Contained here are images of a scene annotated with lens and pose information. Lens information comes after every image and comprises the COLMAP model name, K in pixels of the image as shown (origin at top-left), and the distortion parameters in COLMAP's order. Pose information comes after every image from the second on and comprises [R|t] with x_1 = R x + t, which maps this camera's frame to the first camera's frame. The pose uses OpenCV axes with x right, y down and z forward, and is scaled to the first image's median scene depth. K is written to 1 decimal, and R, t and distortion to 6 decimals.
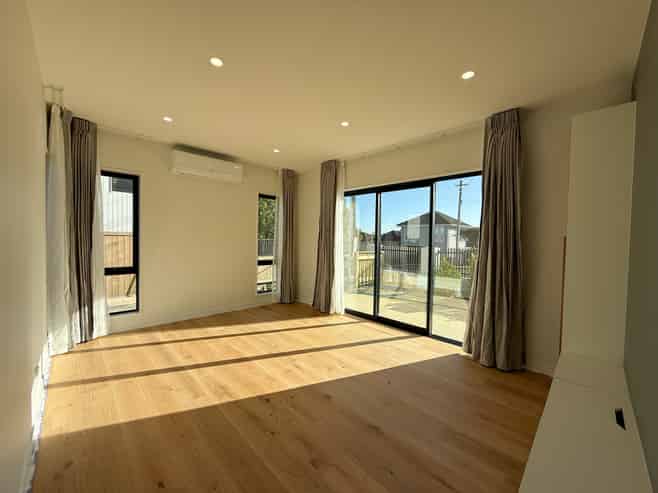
lens RADIAL K [[260.2, 0, 326.4], [0, 260.2, 245.5], [0, 0, 1]] dist [-0.000718, -0.000074]
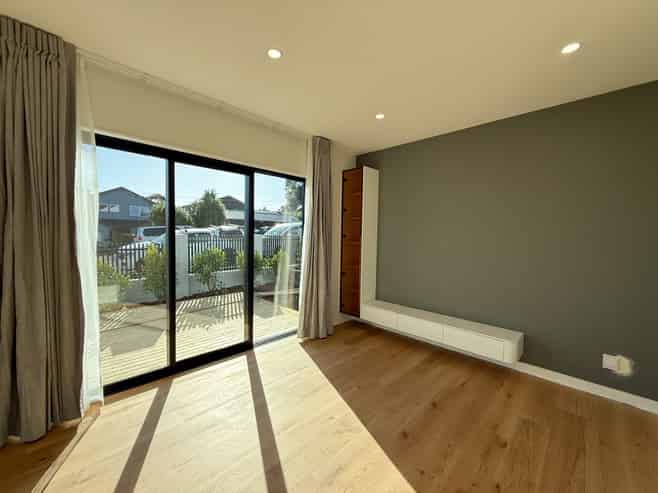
lens RADIAL K [[260.2, 0, 326.4], [0, 260.2, 245.5], [0, 0, 1]] dist [-0.000718, -0.000074]
pose [[-0.002866, -0.062530, 0.998039, -0.338801], [0.009112, 0.998000, 0.062554, -0.034880], [-0.999954, 0.009274, -0.002291, 0.533338]]
